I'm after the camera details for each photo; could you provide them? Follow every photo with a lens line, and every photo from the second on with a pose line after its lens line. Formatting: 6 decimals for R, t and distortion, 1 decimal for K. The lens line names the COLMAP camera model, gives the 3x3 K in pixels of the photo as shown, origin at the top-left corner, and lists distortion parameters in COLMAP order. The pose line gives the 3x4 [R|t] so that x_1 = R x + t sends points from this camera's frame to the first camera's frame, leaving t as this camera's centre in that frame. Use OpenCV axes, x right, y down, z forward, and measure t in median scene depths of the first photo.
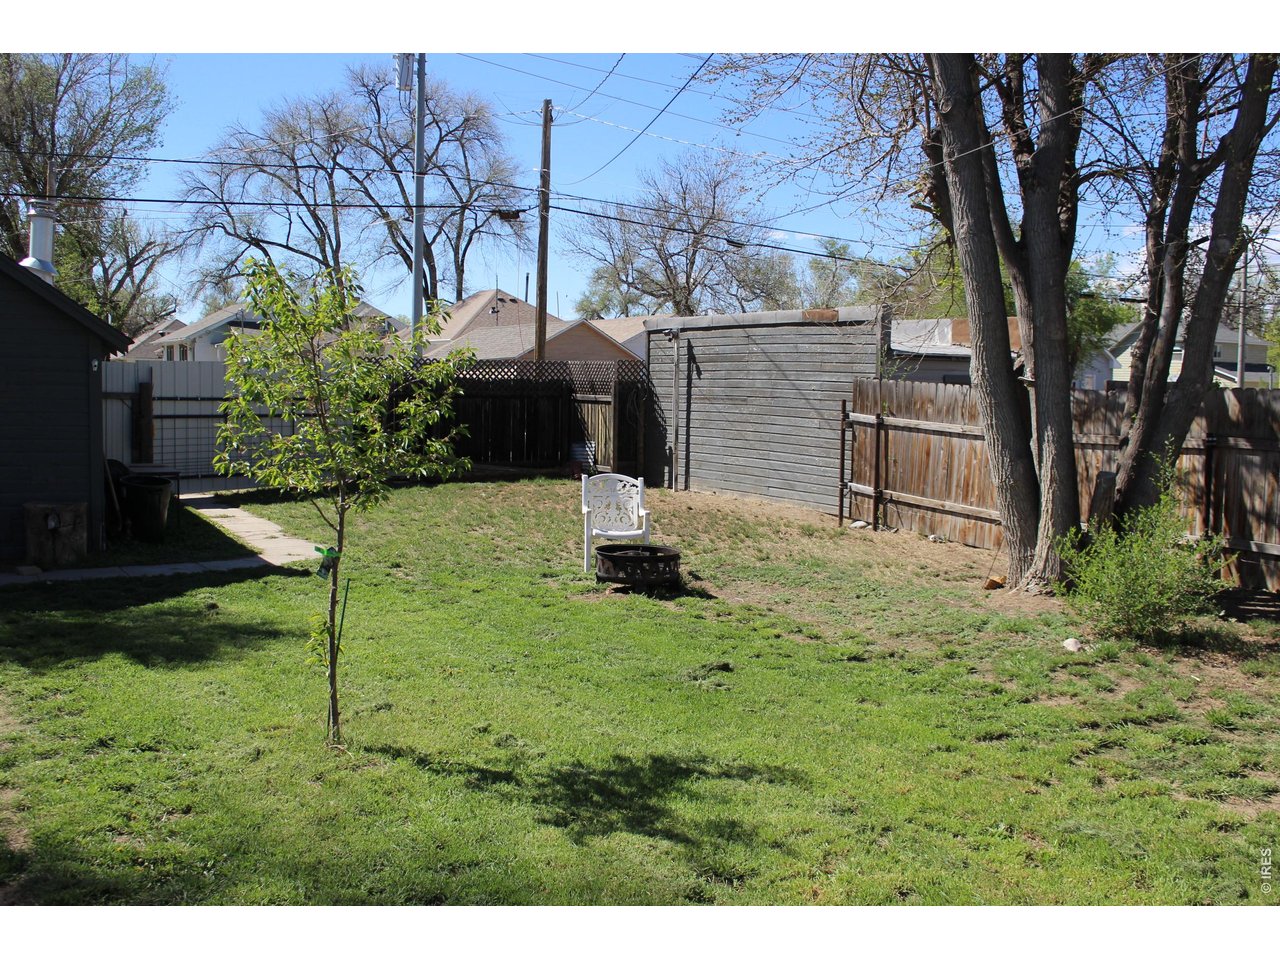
lens RADIAL K [[1245.3, 0, 641.4], [0, 1245.3, 487.5], [0, 0, 1]] dist [-0.147177, 0.165276]
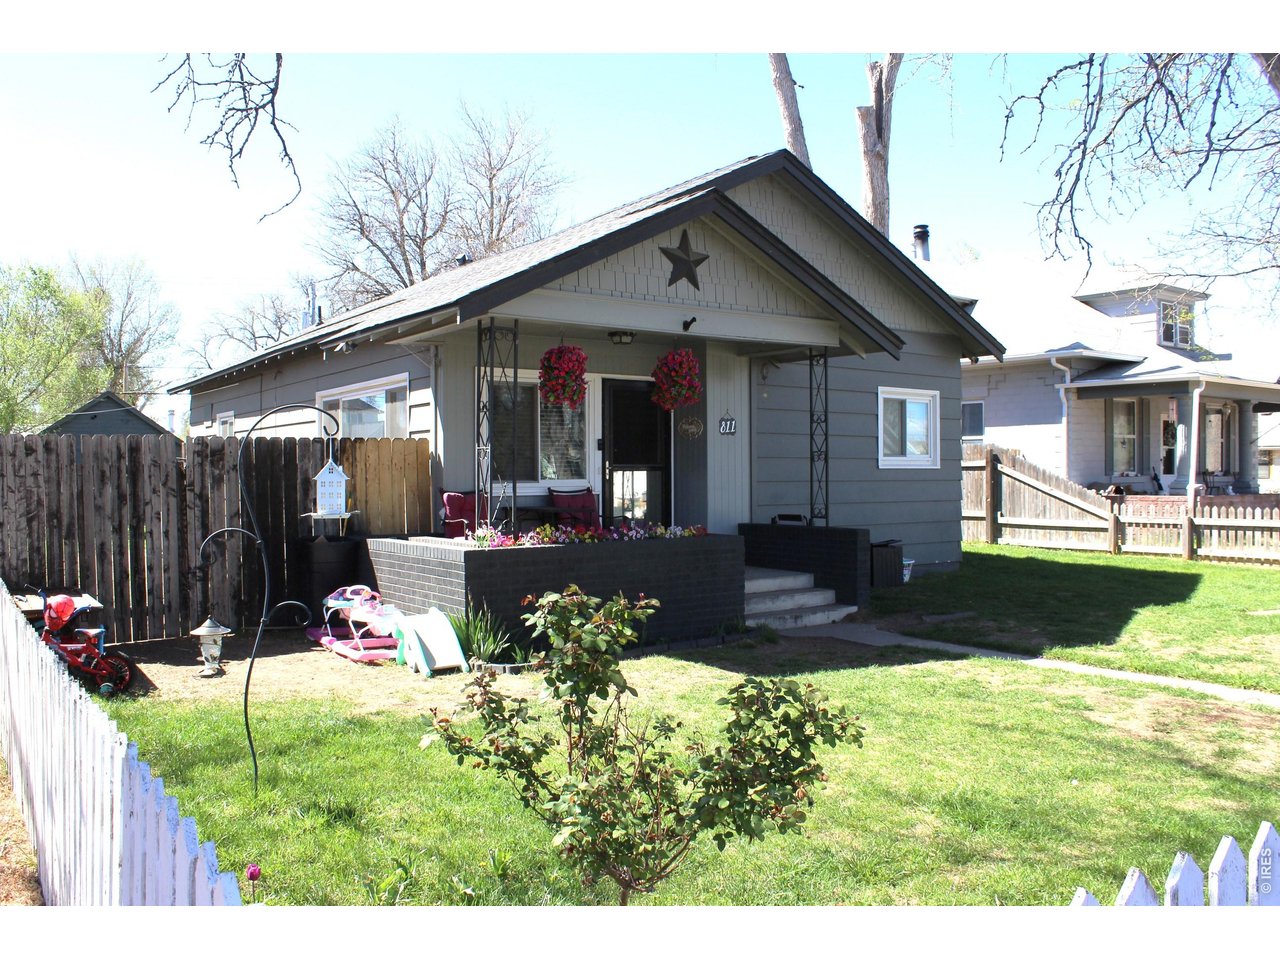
lens RADIAL K [[1062.2, 0, 640.4], [0, 1062.2, 487.9], [0, 0, 1]] dist [-0.168083, 0.143721]
pose [[0.996380, -0.024502, 0.081406, 0.089216], [0.030487, 0.996858, -0.073106, 0.035644], [-0.079359, 0.075324, 0.993996, -0.317933]]
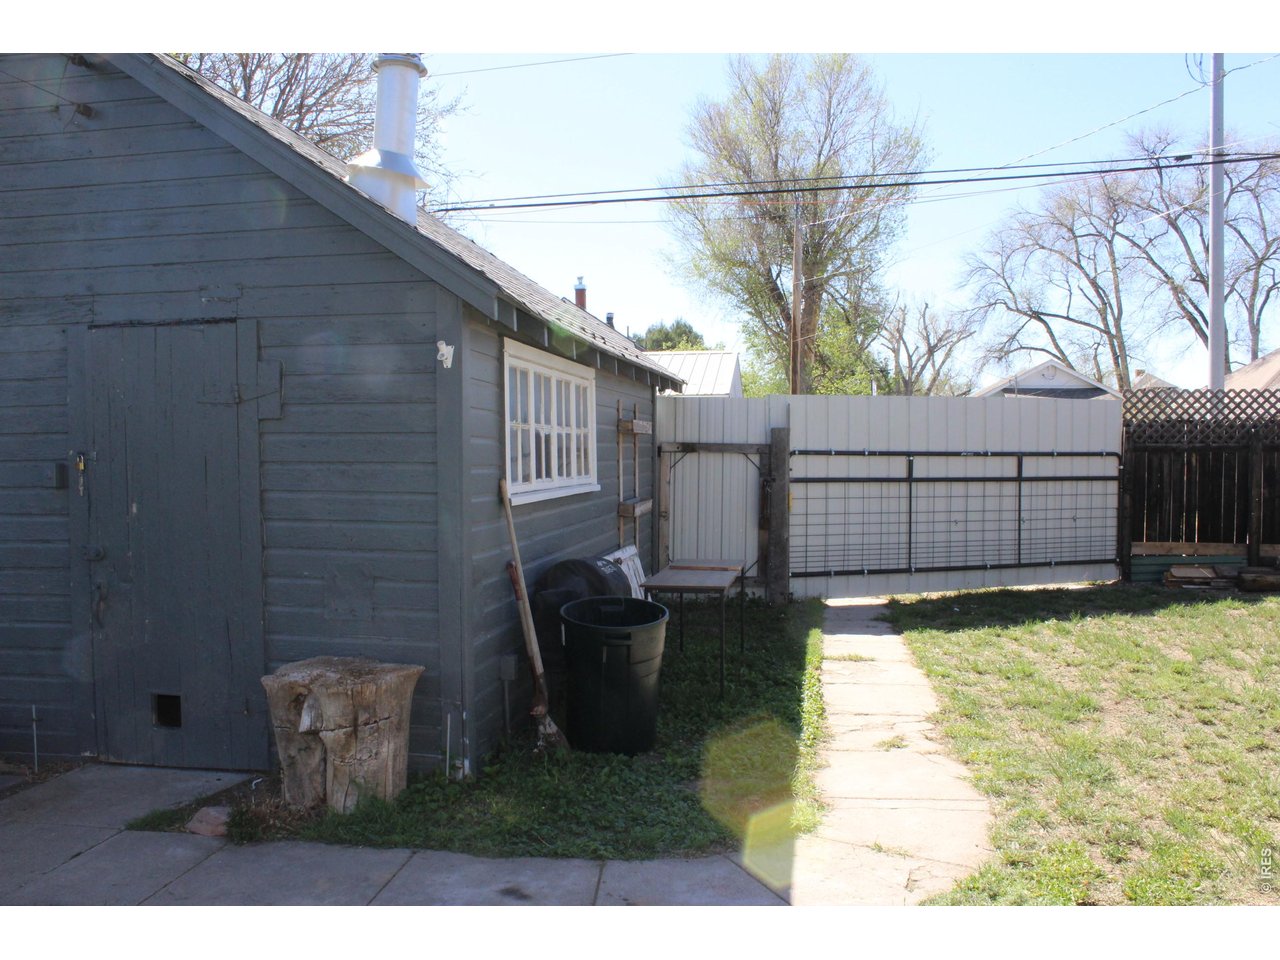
lens RADIAL K [[1062.2, 0, 640.4], [0, 1062.2, 487.9], [0, 0, 1]] dist [-0.168083, 0.143721]
pose [[0.776709, 0.000282, -0.629860, -0.027387], [-0.035553, 0.998425, -0.043394, -0.006858], [0.628856, 0.056098, 0.775496, 0.132689]]
